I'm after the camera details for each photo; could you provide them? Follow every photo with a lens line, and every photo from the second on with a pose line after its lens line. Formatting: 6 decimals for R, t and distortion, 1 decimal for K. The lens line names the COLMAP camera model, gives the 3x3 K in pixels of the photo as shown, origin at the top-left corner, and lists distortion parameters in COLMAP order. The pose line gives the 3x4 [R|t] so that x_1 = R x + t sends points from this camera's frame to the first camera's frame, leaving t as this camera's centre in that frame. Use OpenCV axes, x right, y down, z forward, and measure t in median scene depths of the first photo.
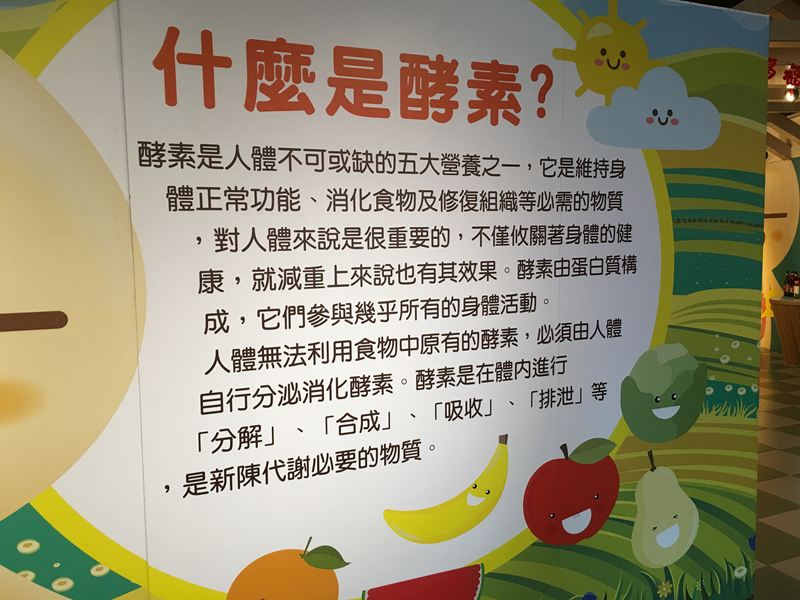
lens RADIAL K [[681.0, 0, 396.5], [0, 681.0, 294.1], [0, 0, 1]] dist [0.079565, -0.108062]
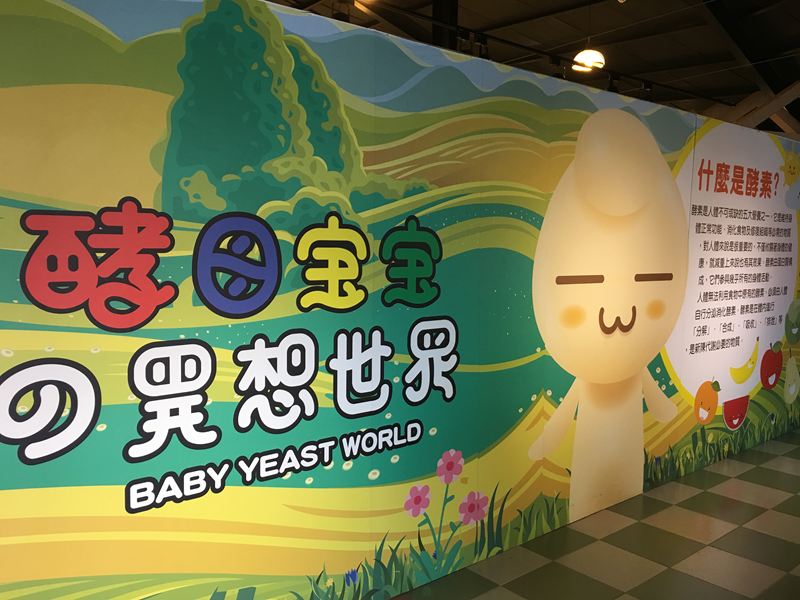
lens RADIAL K [[681.0, 0, 396.5], [0, 681.0, 294.1], [0, 0, 1]] dist [0.079565, -0.108062]
pose [[0.956185, 0.007855, 0.292659, -1.755499], [-0.003920, 0.999894, -0.014029, 0.112304], [-0.292738, 0.012267, 0.956114, -0.862603]]
